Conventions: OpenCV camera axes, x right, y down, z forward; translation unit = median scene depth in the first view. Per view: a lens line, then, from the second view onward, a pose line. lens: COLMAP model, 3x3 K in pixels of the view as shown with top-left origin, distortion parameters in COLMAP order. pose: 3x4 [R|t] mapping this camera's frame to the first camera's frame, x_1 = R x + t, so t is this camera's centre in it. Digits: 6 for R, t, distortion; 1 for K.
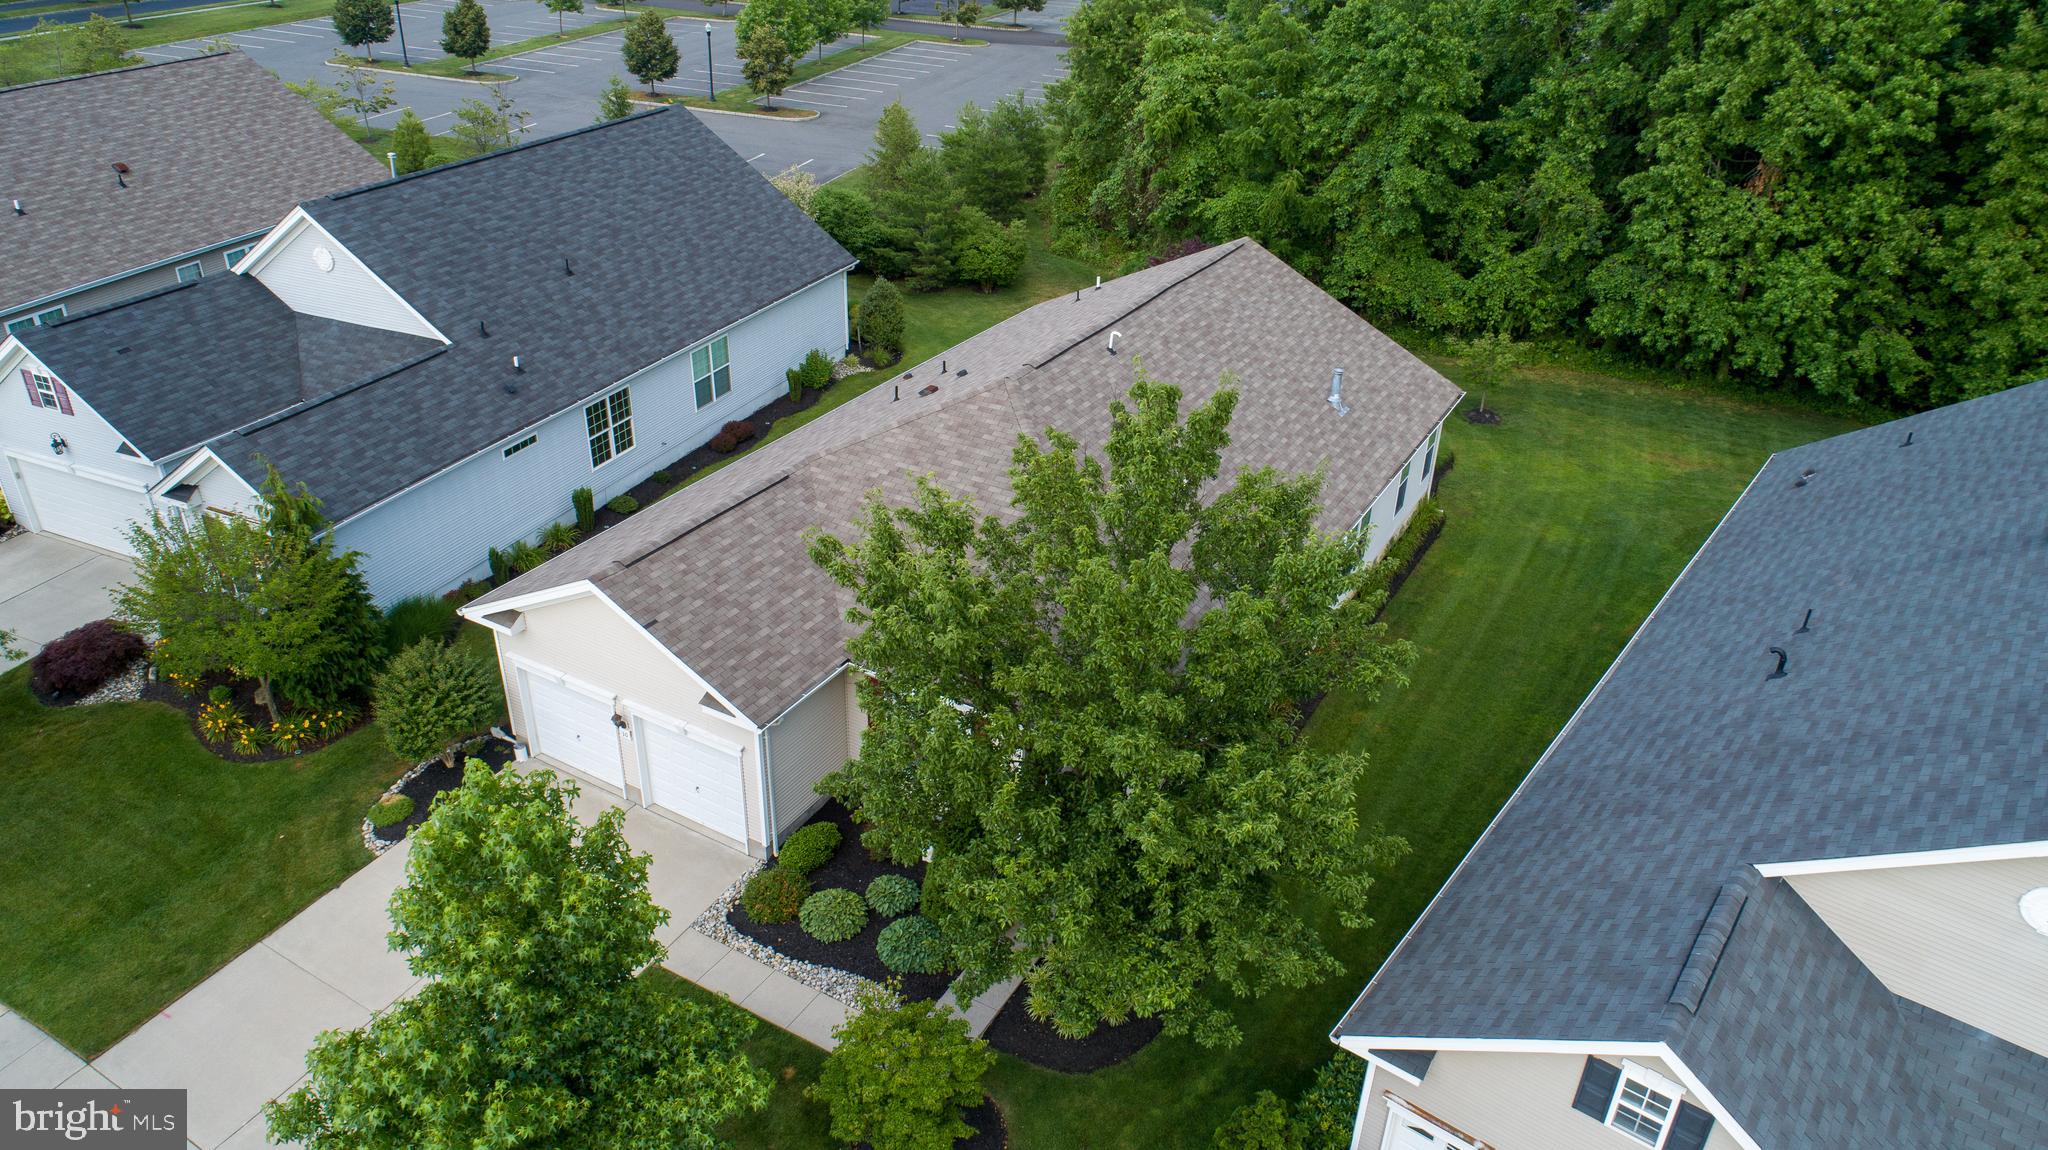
lens RADIAL K [[1363.7, 0, 1027.9], [0, 1363.7, 572.4], [0, 0, 1]] dist [-0.017169, 0.001374]
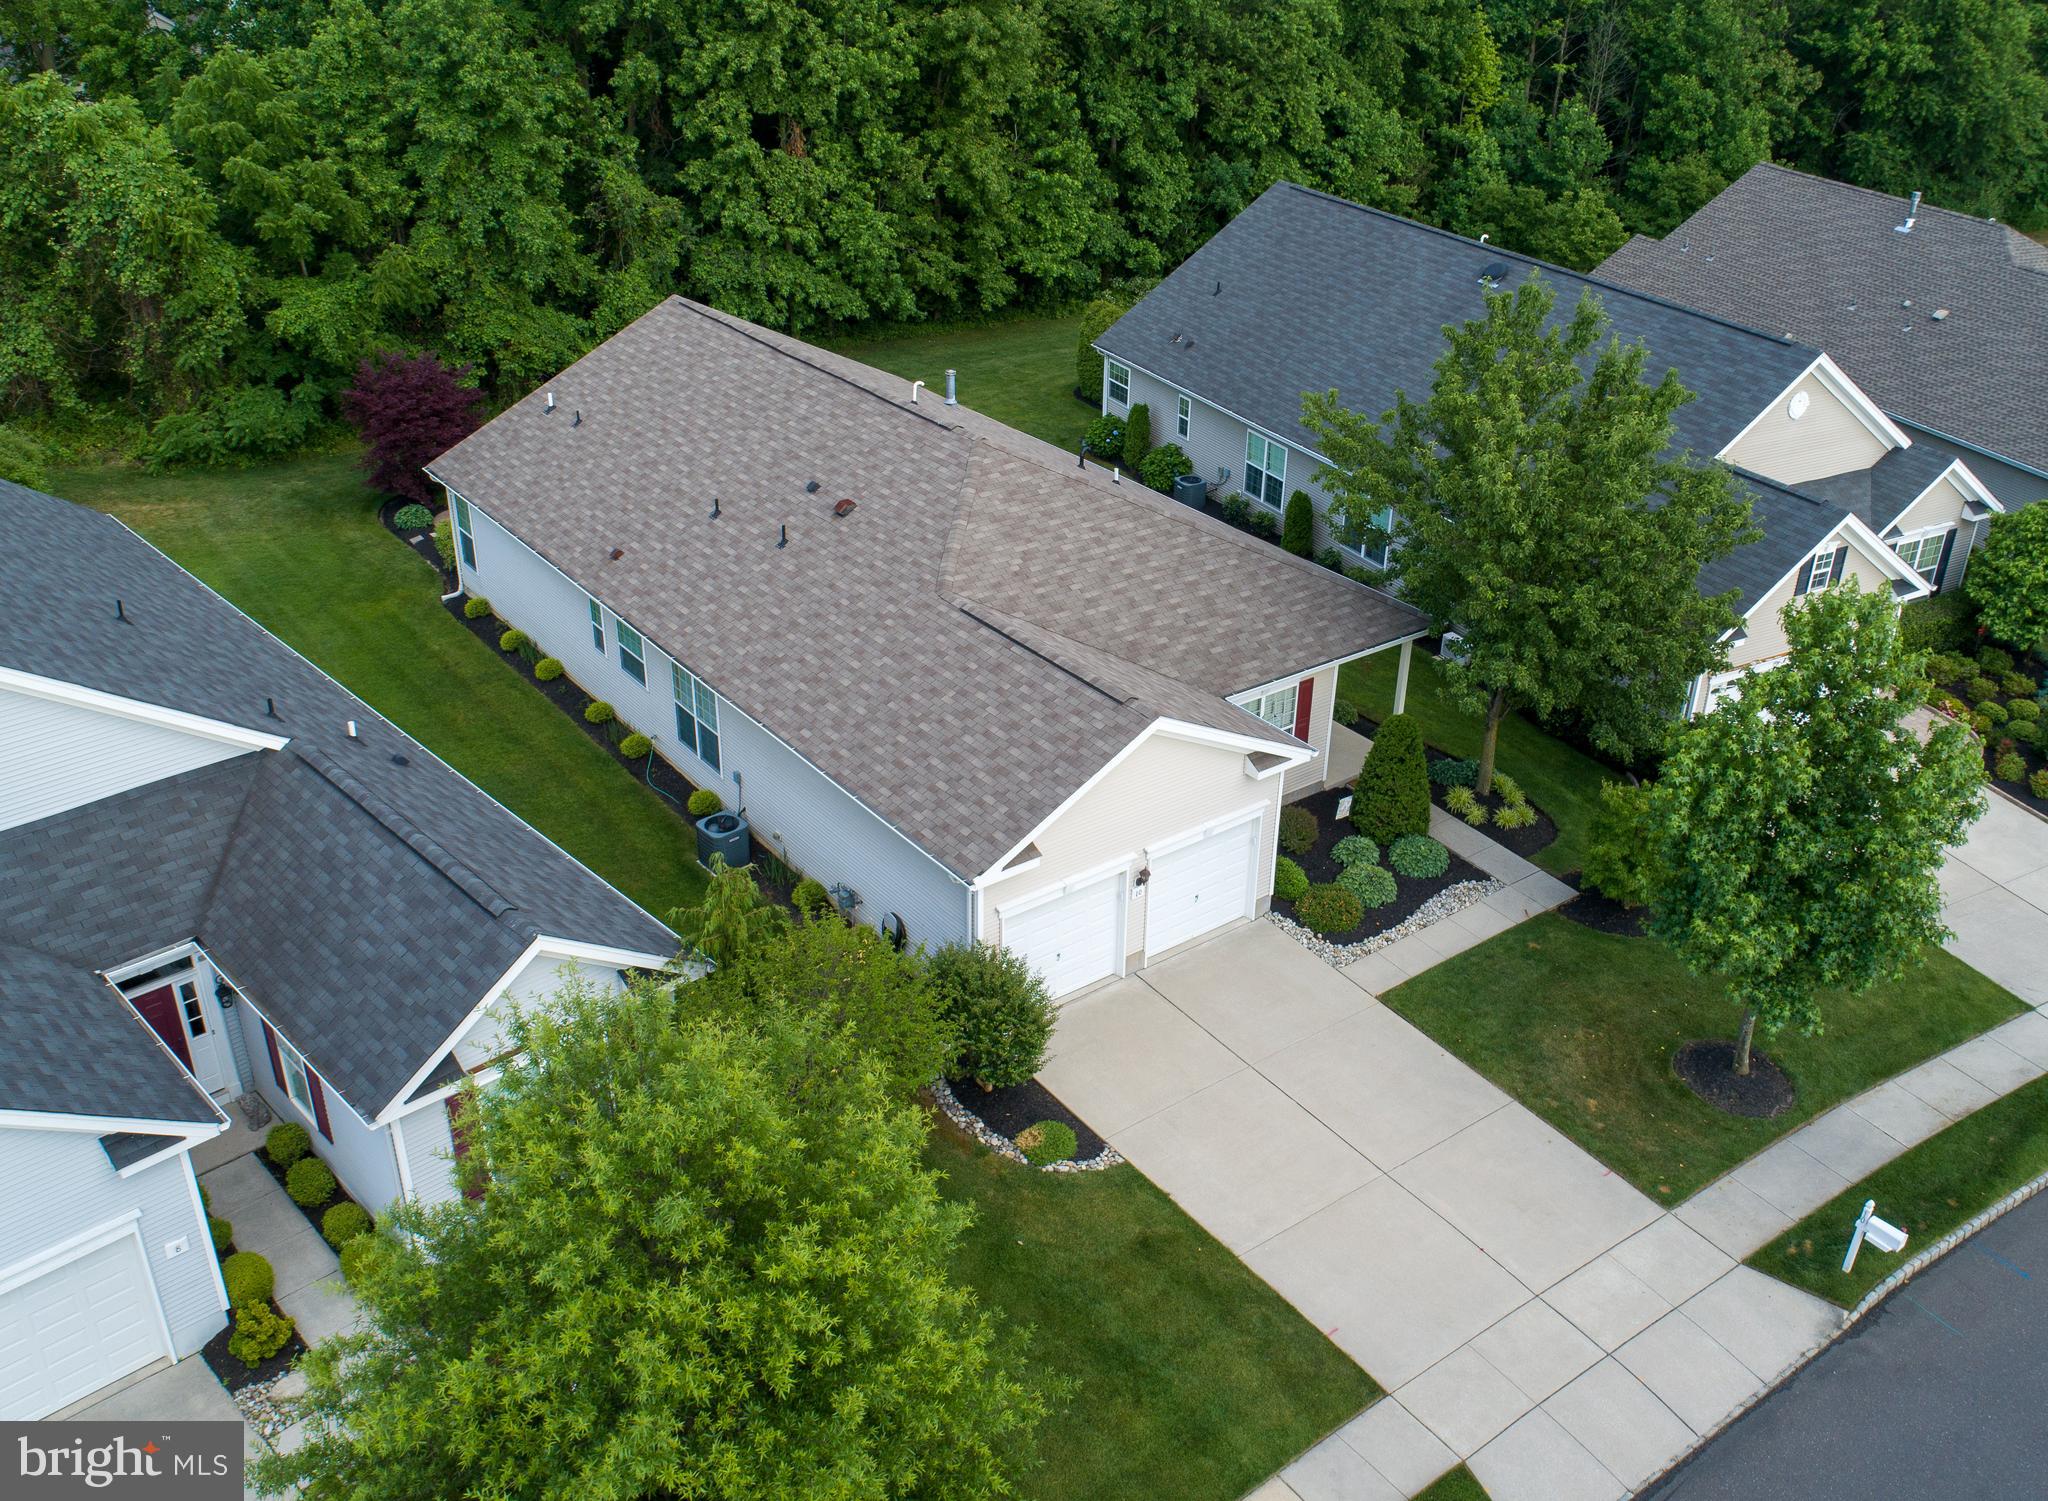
lens RADIAL K [[1734.1, 0, 1104.4], [0, 1734.1, 755.4], [0, 0, 1]] dist [-0.031257, 0.014341]
pose [[0.372712, -0.457913, 0.807094, -0.645357], [0.425780, 0.857192, 0.289713, -0.164952], [-0.824498, 0.235665, 0.514456, 0.225754]]
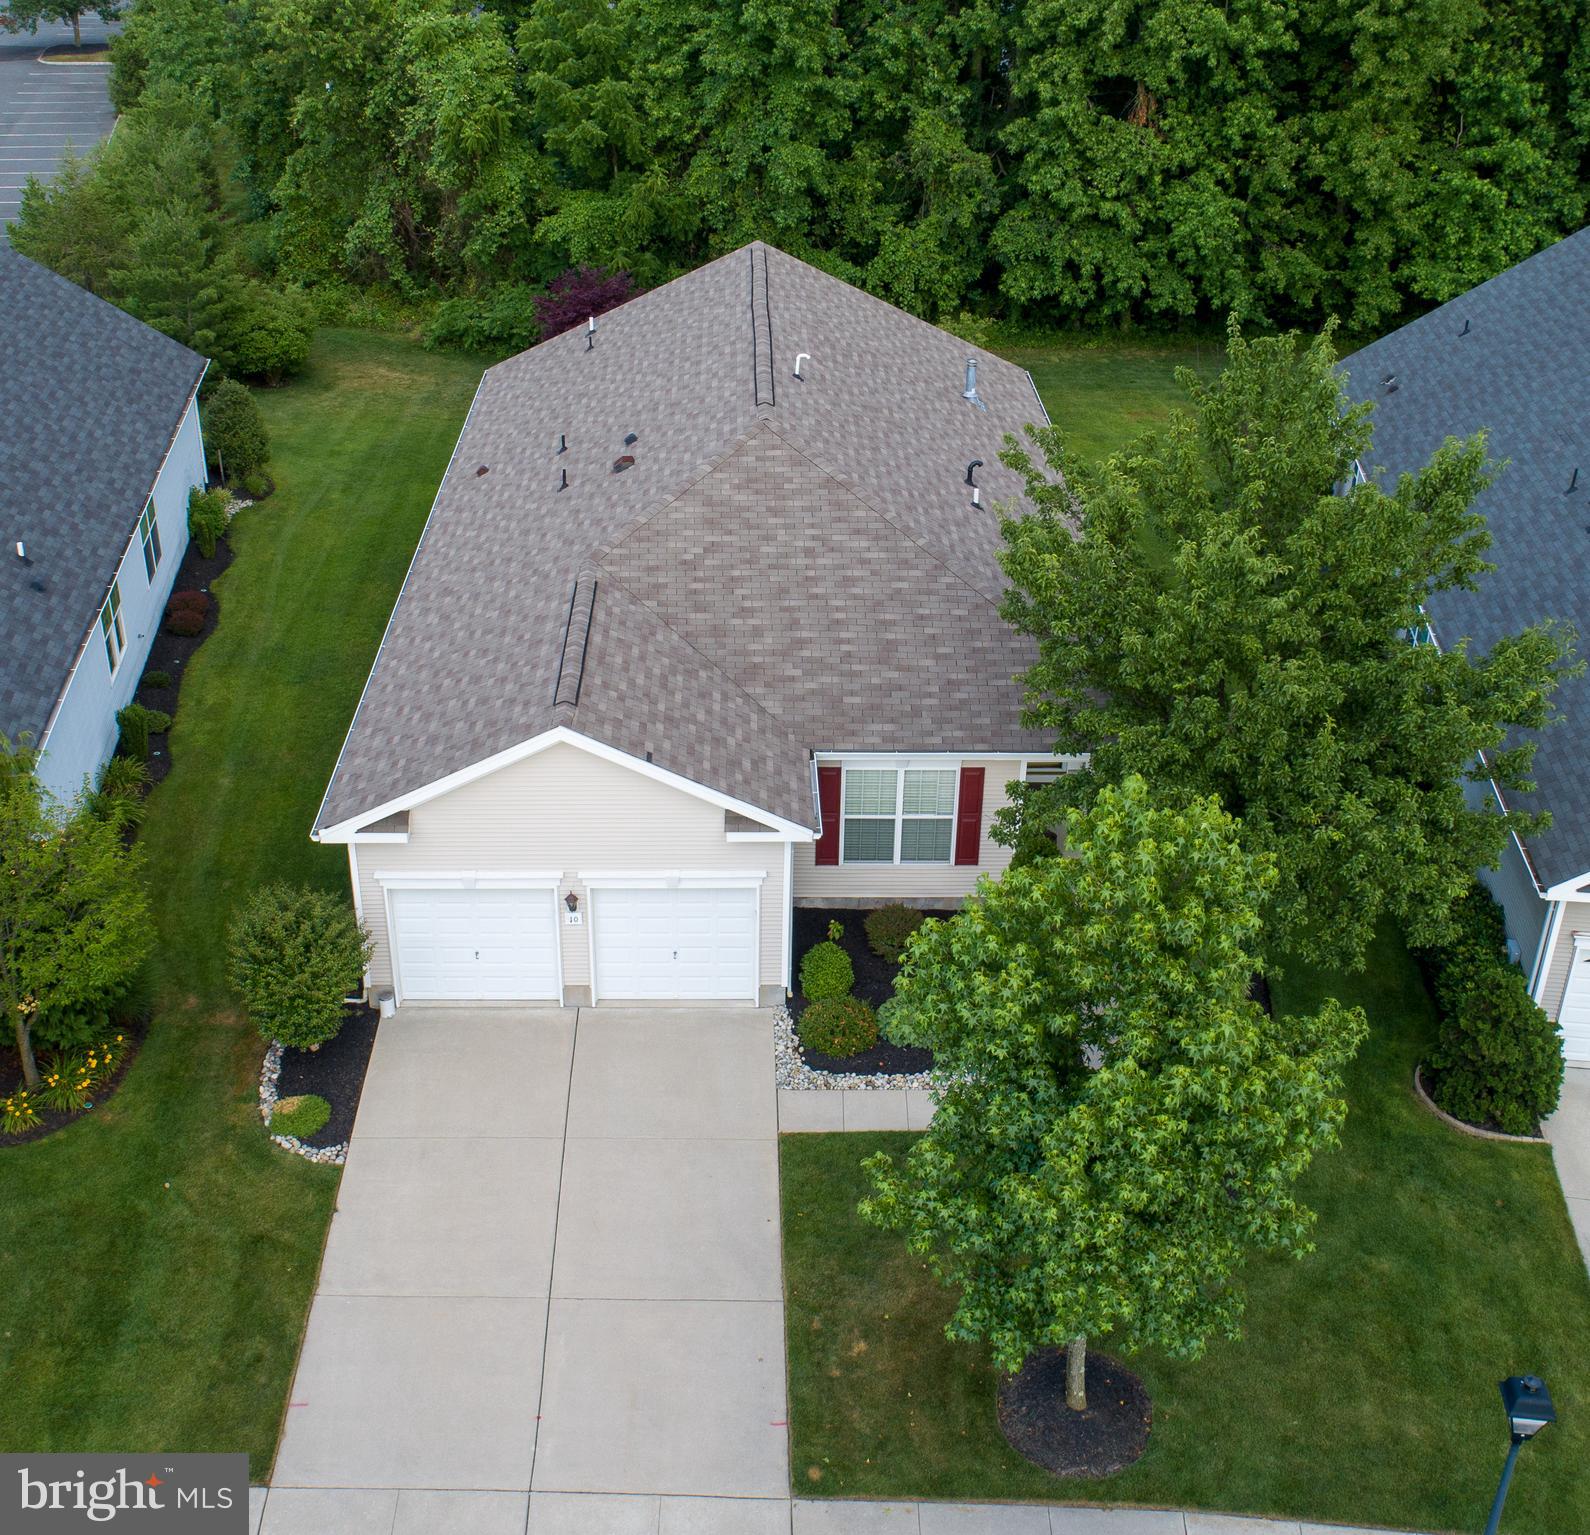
lens RADIAL K [[1868.8, 0, 788.5], [0, 1868.8, 770.4], [0, 0, 1]] dist [-0.030576, 0.000000]
pose [[0.859907, -0.266723, 0.435223, -0.347466], [0.260484, 0.962543, 0.075227, -0.008601], [-0.438986, 0.048681, 0.897174, -0.029542]]
